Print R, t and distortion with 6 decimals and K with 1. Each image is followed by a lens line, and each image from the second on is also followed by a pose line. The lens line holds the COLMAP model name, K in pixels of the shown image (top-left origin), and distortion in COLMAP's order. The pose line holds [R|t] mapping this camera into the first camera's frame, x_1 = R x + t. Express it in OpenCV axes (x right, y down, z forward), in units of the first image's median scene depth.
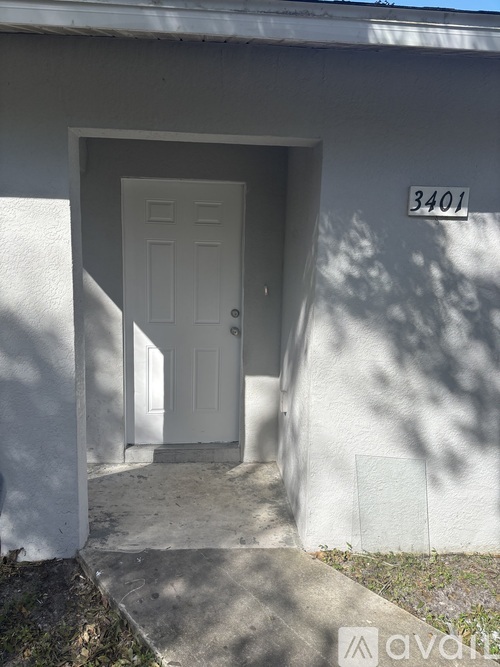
lens RADIAL K [[501.2, 0, 250.0], [0, 501.2, 333.5], [0, 0, 1]] dist [-0.001739, 0.000008]
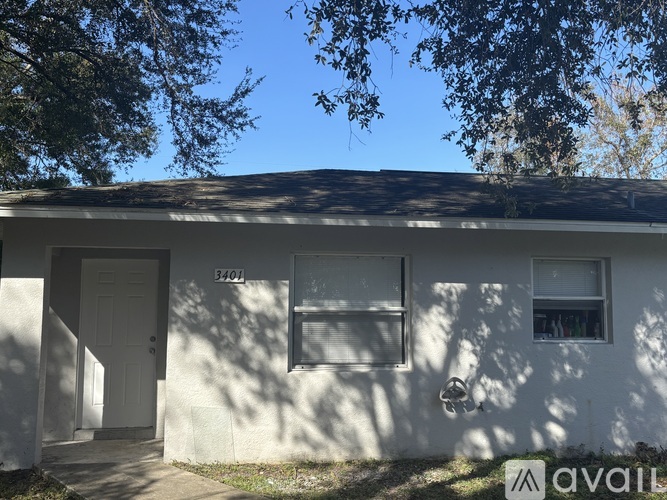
lens RADIAL K [[618.2, 0, 333.5], [0, 618.2, 250.0], [0, 0, 1]] dist [0.040063, 0.005236]
pose [[0.998513, -0.015542, 0.052258, 0.625420], [0.028127, 0.967955, -0.249543, 0.268616], [-0.046705, 0.250642, 0.966953, -1.426936]]
